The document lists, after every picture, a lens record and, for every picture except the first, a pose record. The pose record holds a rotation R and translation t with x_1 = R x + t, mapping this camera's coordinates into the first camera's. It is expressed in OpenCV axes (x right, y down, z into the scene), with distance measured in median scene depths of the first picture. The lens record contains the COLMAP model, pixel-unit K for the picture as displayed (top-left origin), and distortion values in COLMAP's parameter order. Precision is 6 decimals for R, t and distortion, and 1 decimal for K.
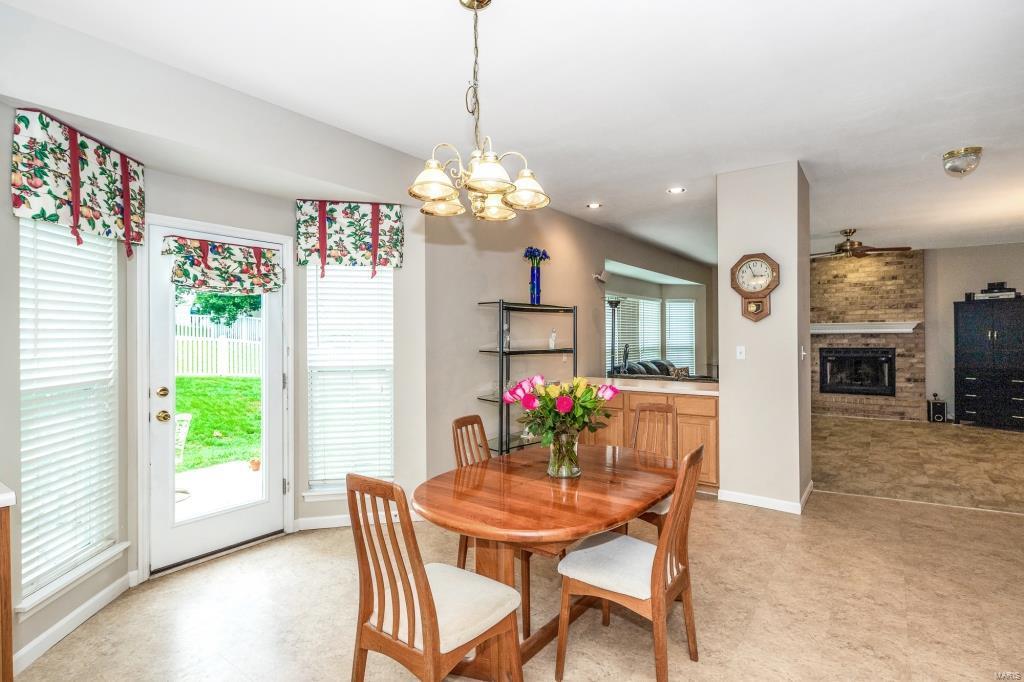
lens RADIAL K [[499.7, 0, 515.1], [0, 499.7, 337.0], [0, 0, 1]] dist [-0.005944, -0.000466]
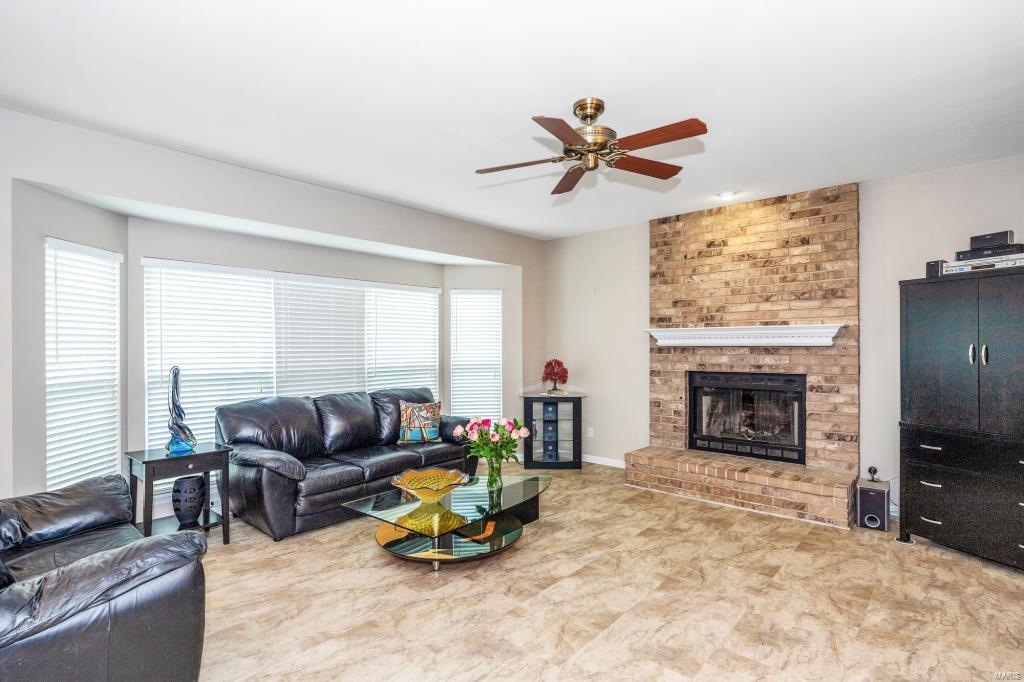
lens RADIAL K [[499.7, 0, 513.3], [0, 499.7, 347.4], [0, 0, 1]] dist [-0.005944, -0.000466]
pose [[0.995442, 0.004863, -0.095247, 0.502802], [-0.004613, 0.999985, 0.002844, -0.006198], [0.095259, -0.002392, 0.995450, 0.442180]]
